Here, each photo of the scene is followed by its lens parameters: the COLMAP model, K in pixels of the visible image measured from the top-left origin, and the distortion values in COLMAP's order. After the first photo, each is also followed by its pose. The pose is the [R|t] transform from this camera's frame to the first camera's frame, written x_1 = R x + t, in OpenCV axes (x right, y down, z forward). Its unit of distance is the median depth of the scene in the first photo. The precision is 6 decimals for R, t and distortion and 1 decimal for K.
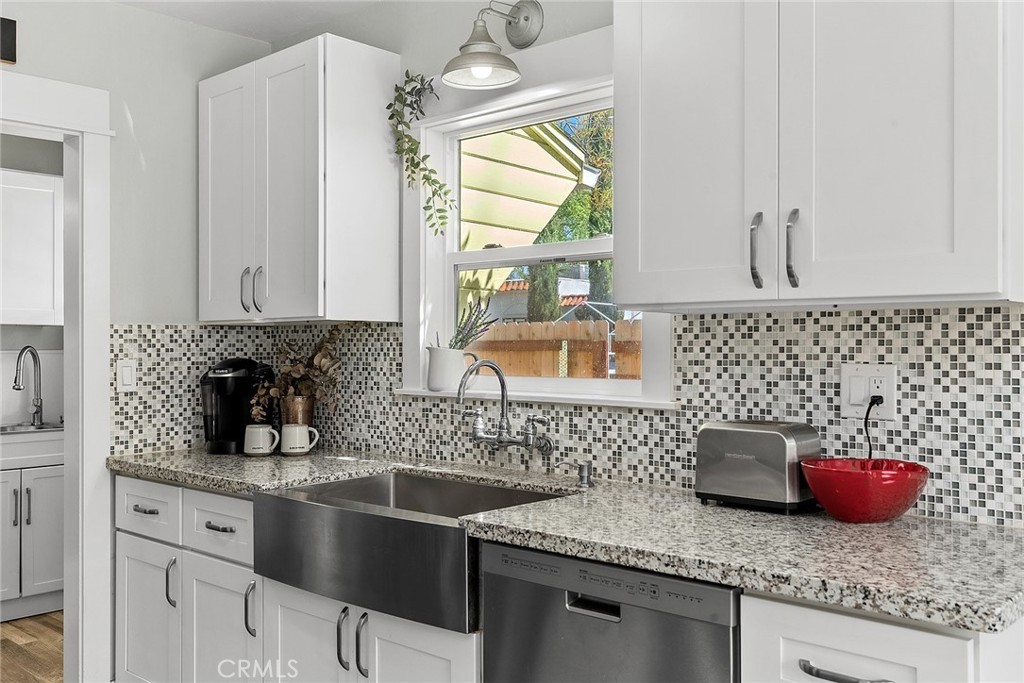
lens RADIAL K [[910.1, 0, 513.4], [0, 910.1, 338.8], [0, 0, 1]] dist [0.002300, 0.003032]
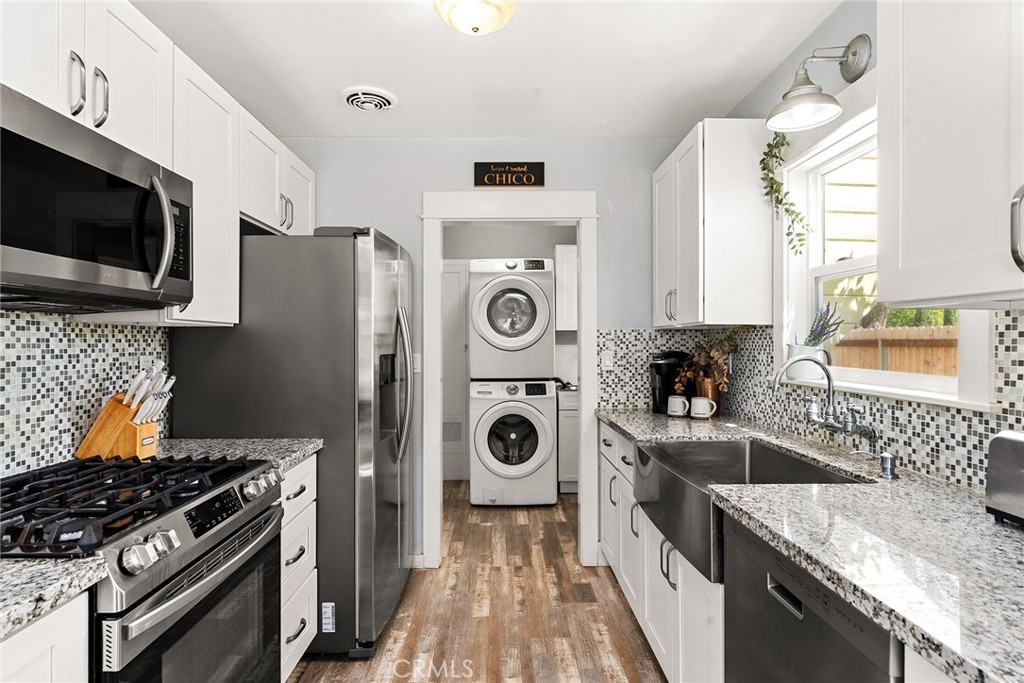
lens RADIAL K [[542.9, 0, 510.3], [0, 542.9, 342.4], [0, 0, 1]] dist [-0.005712, 0.000377]
pose [[0.693586, 0.001976, -0.720371, 0.213910], [0.003964, 0.999971, 0.006560, 0.000209], [0.720363, -0.007406, 0.693558, 0.238253]]
